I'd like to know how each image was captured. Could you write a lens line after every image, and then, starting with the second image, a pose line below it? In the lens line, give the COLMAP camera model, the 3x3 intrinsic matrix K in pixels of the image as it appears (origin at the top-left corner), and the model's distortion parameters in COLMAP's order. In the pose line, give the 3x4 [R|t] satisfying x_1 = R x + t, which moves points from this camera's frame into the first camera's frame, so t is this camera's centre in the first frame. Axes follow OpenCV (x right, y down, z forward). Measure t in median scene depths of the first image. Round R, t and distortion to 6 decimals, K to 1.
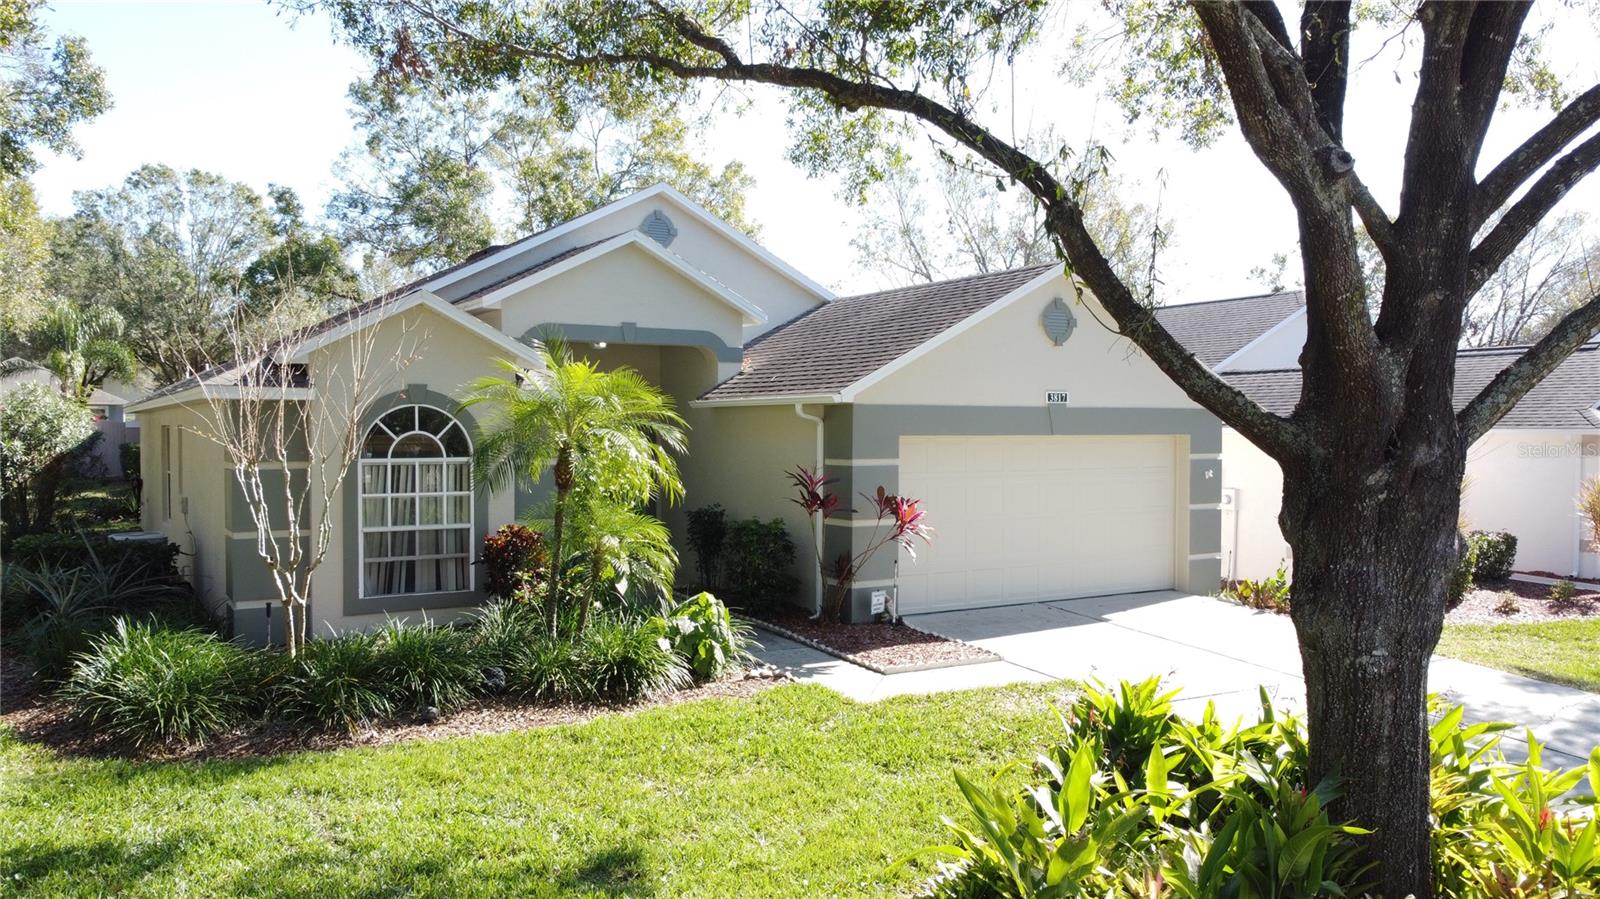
lens RADIAL K [[1208.5, 0, 795.6], [0, 1208.5, 450.1], [0, 0, 1]] dist [0.002779, -0.010027]
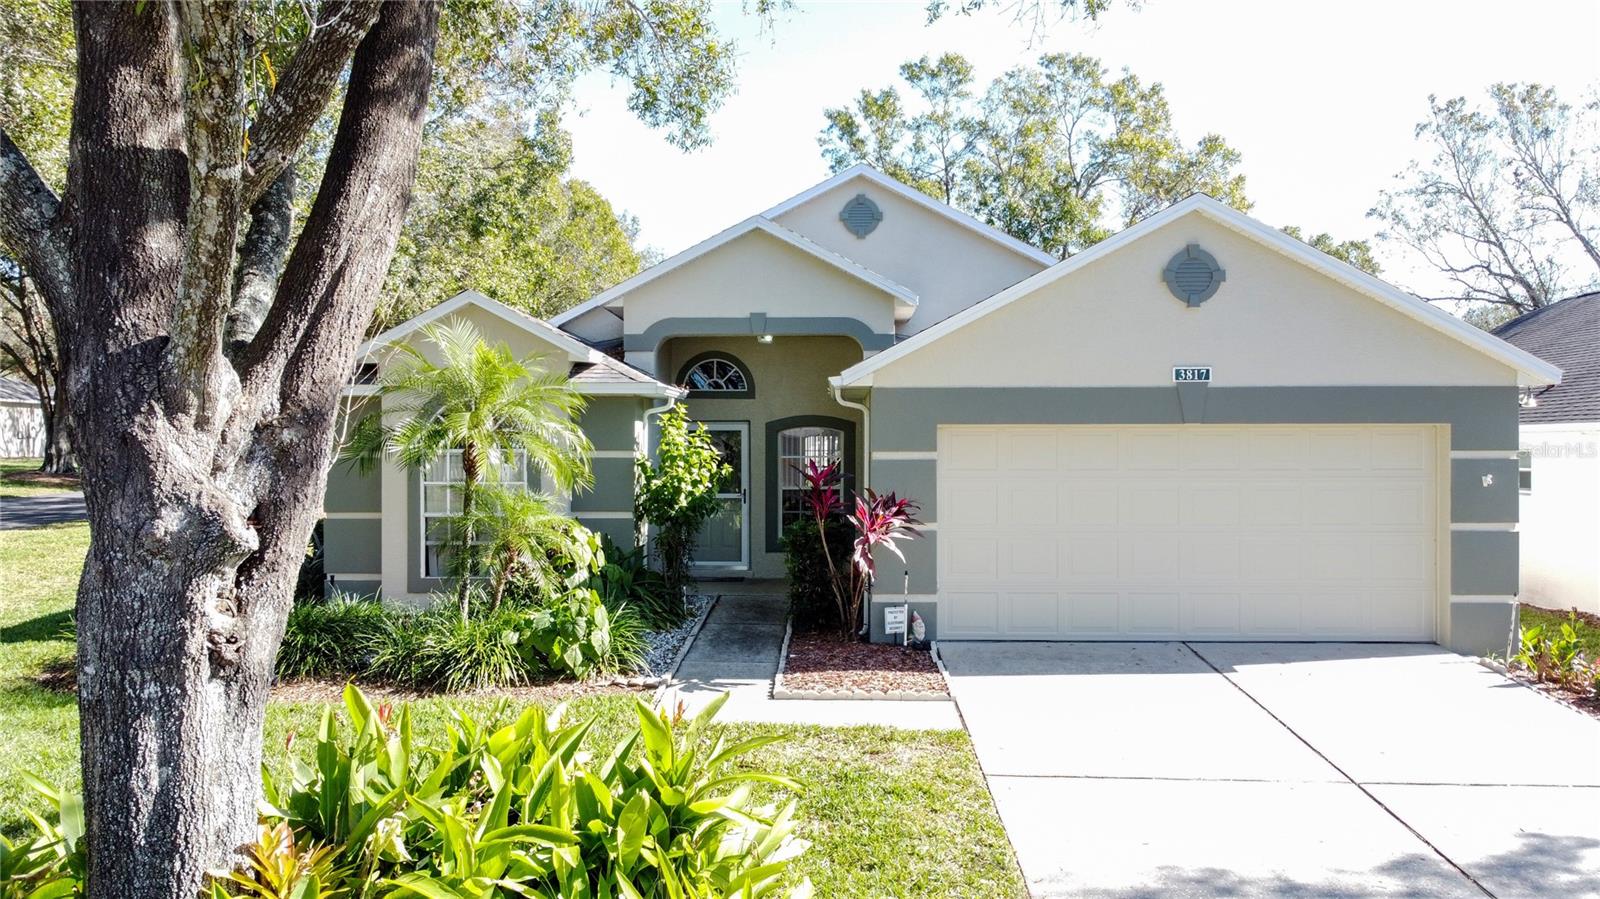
lens RADIAL K [[1208.5, 0, 799.1], [0, 1208.5, 449.2], [0, 0, 1]] dist [0.002779, -0.010027]
pose [[0.840433, -0.001417, -0.541914, 0.467487], [-0.008121, 0.999851, -0.015208, 0.019038], [0.541855, 0.017182, 0.840296, 0.247010]]
